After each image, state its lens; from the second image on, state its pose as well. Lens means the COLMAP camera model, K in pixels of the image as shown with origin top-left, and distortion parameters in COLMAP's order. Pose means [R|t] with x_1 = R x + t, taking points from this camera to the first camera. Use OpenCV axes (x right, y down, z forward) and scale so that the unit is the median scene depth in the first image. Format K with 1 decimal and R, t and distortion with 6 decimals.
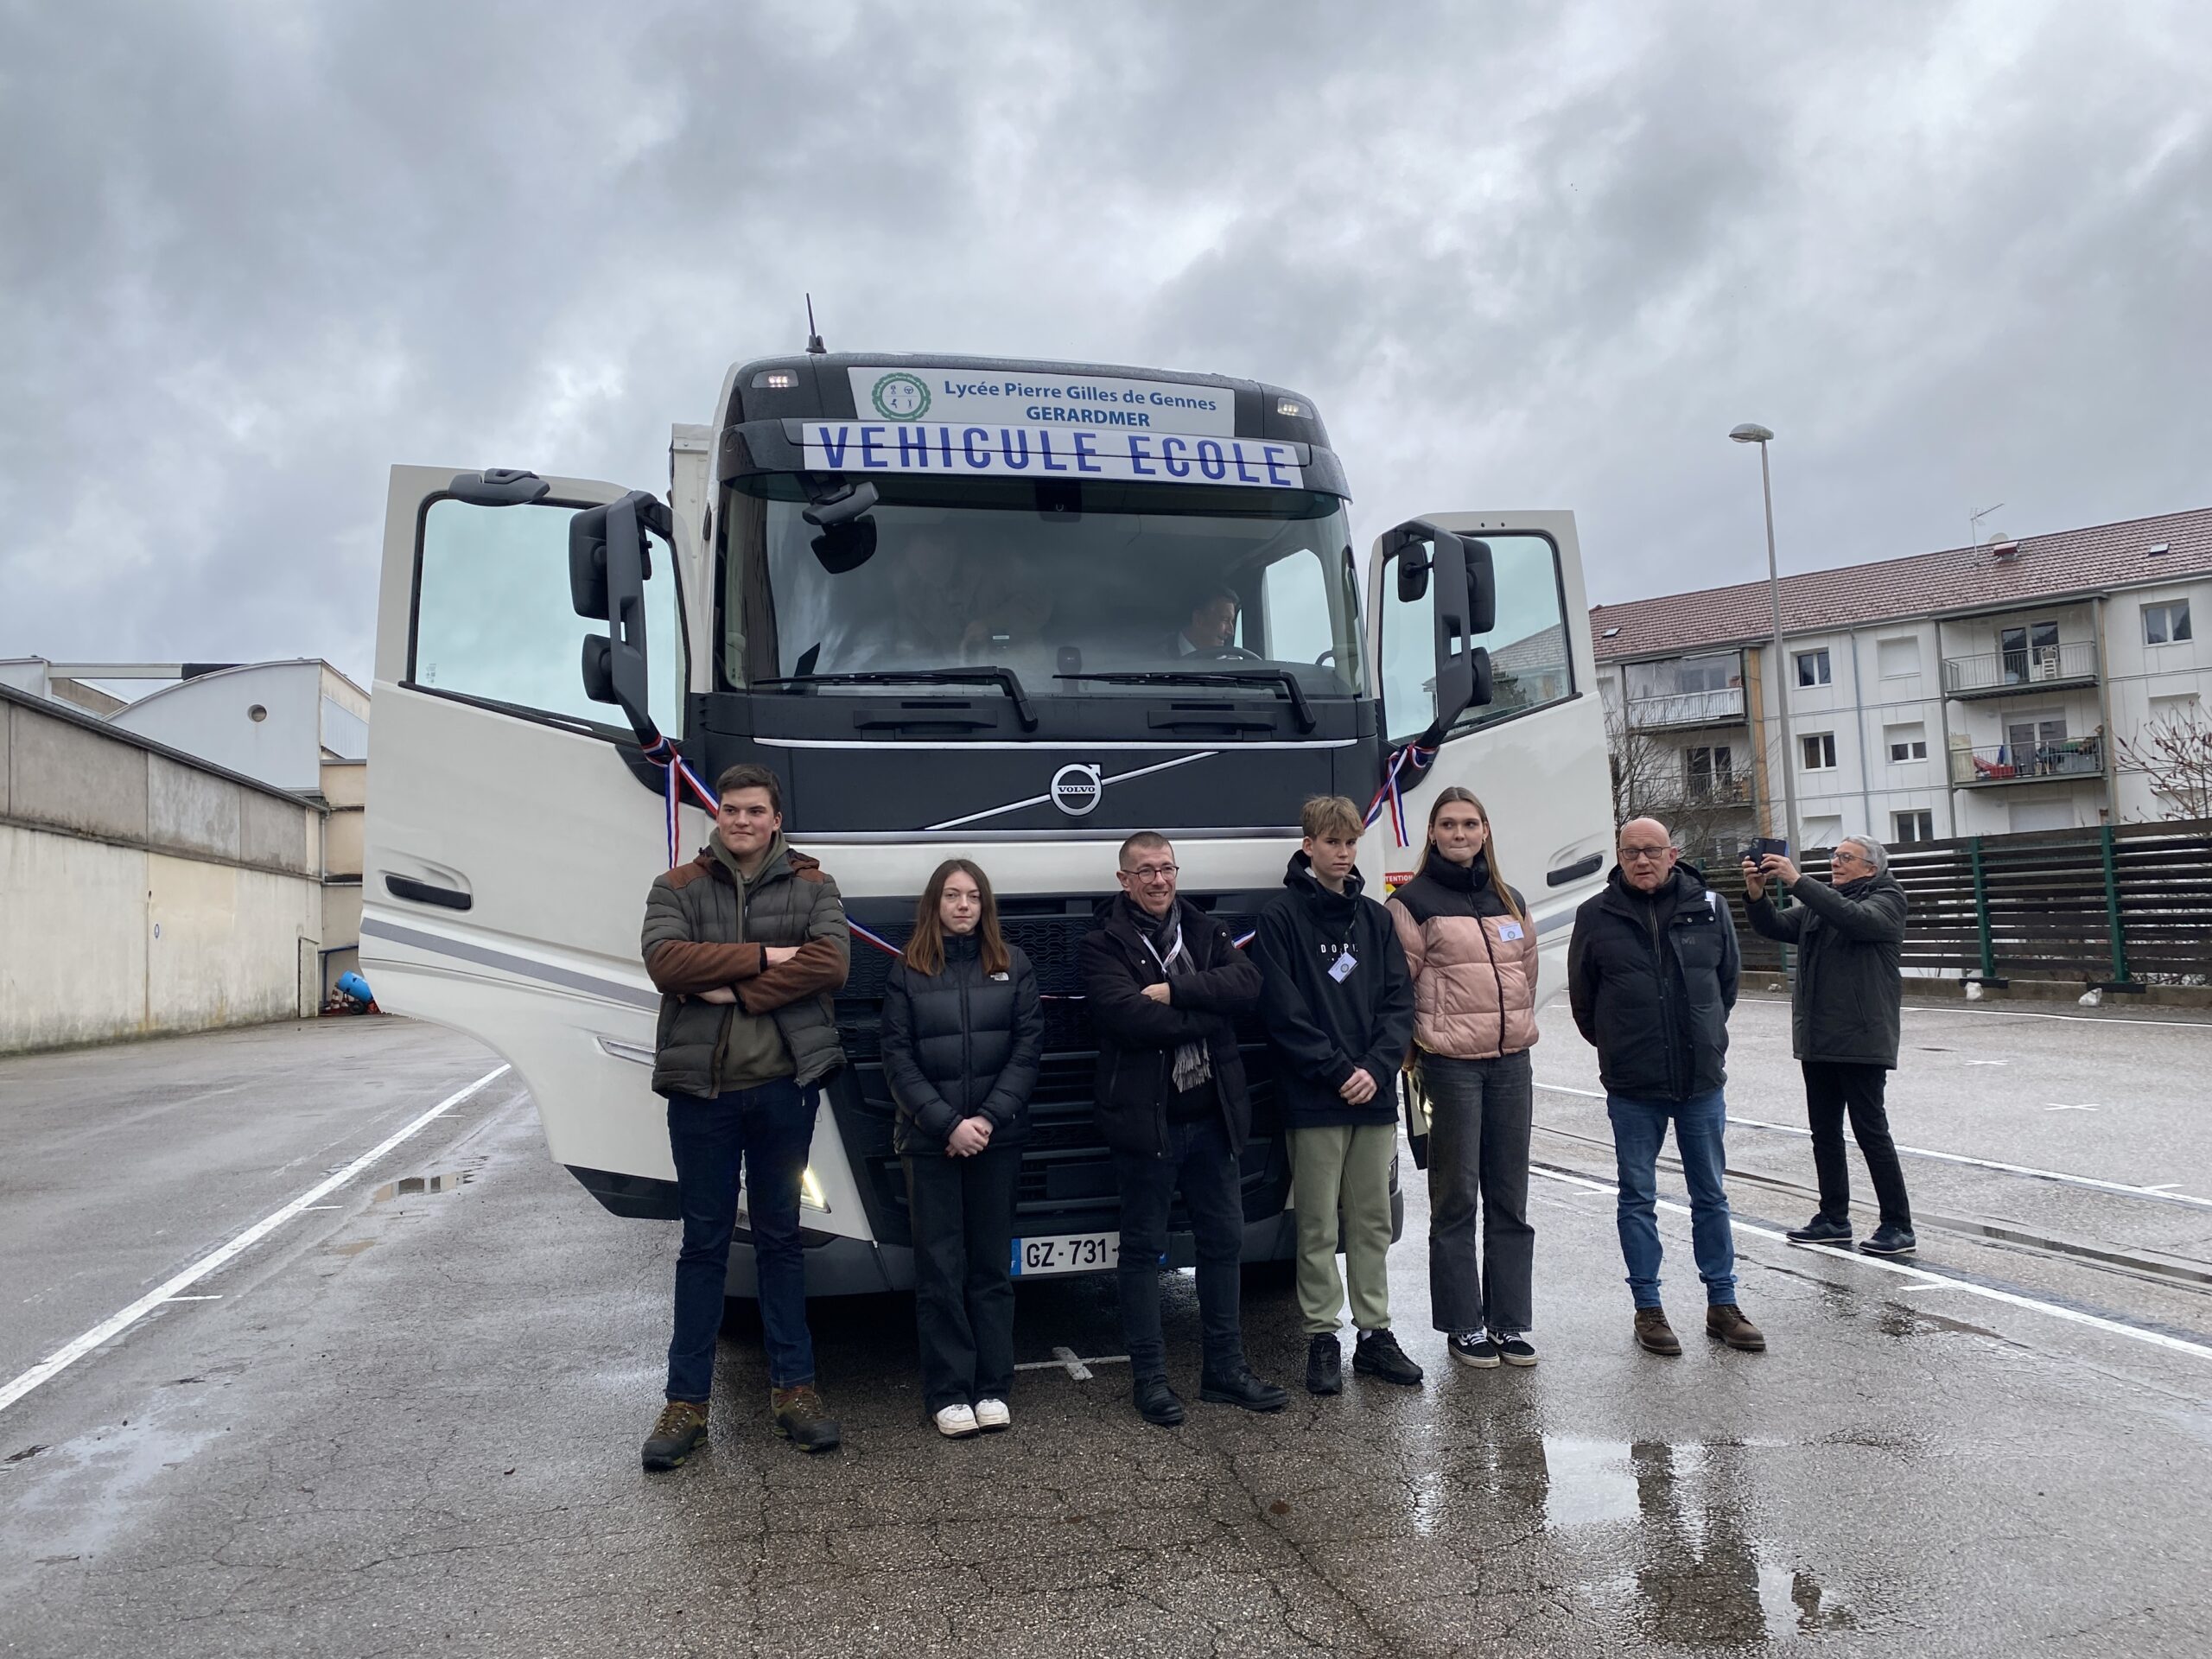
lens RADIAL K [[1671.9, 0, 1115.9], [0, 1671.9, 839.5], [0, 0, 1]] dist [0.020954, -0.006118]
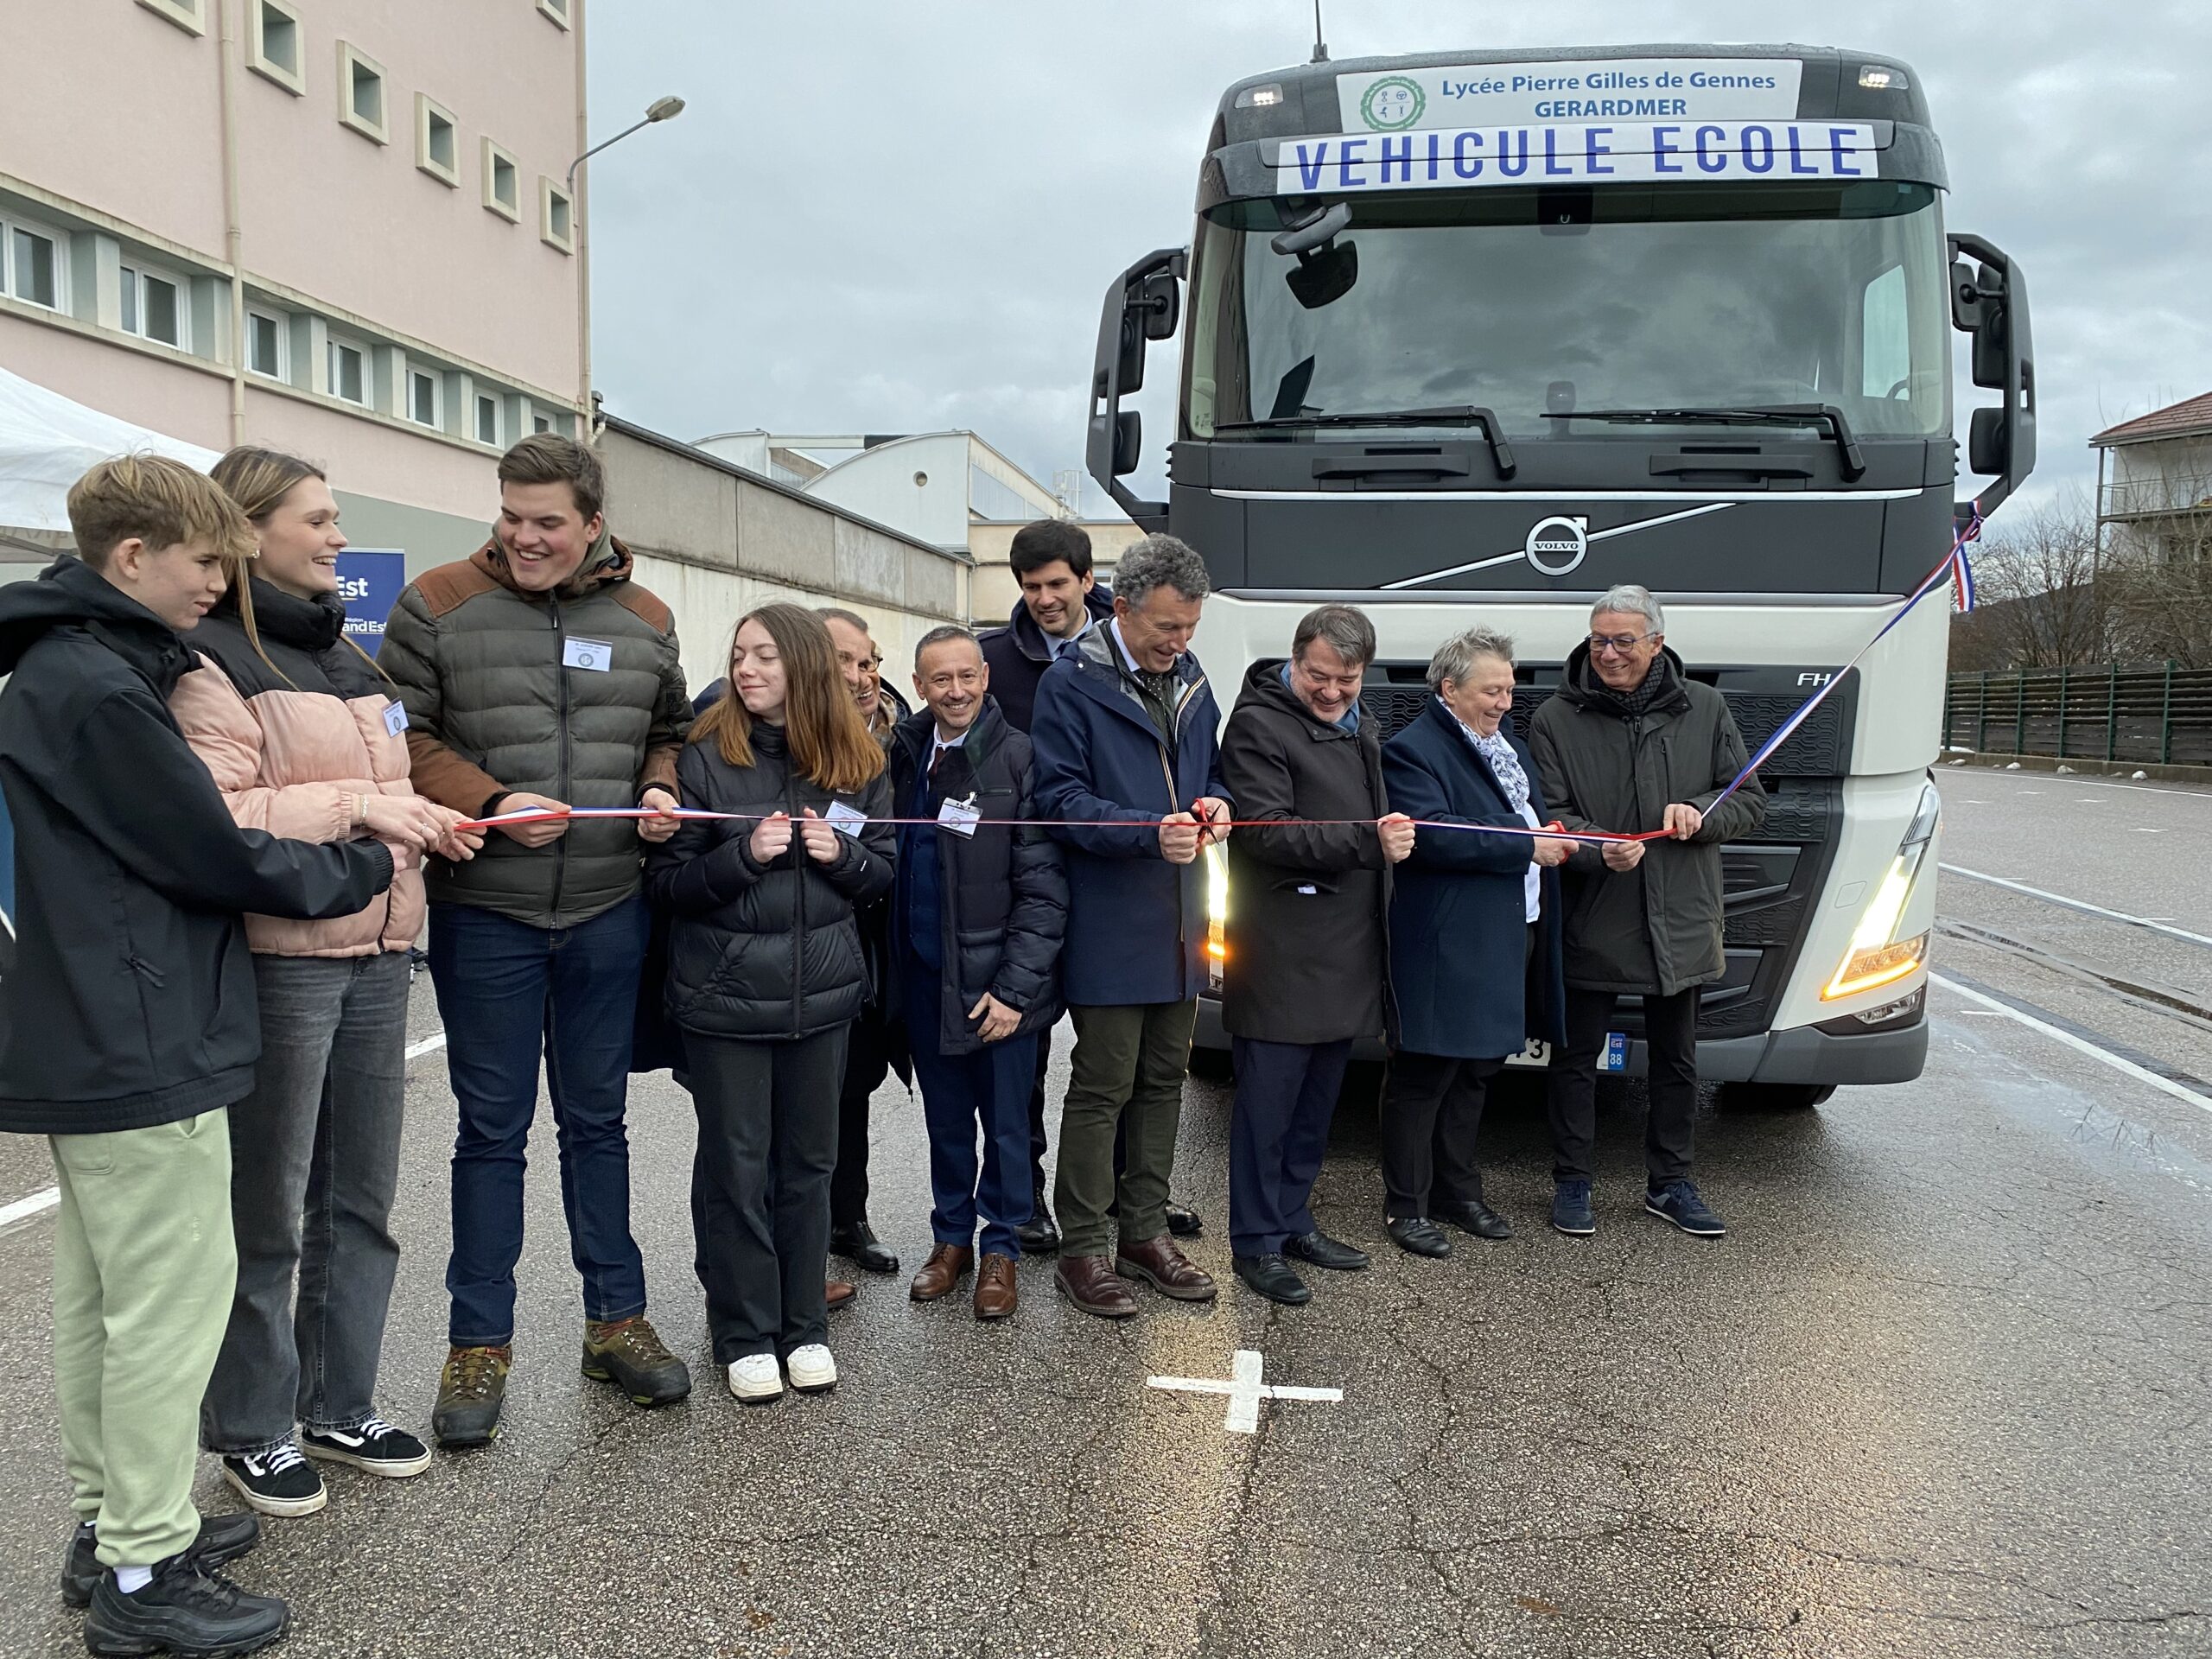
lens RADIAL K [[1641.6, 0, 1106.0], [0, 1641.6, 829.5], [0, 0, 1]] dist [-0.005347, -0.002081]
pose [[0.924580, 0.073528, -0.373826, 0.089521], [-0.021581, 0.989732, 0.141295, 0.001353], [0.380377, -0.122571, 0.916673, 0.084640]]
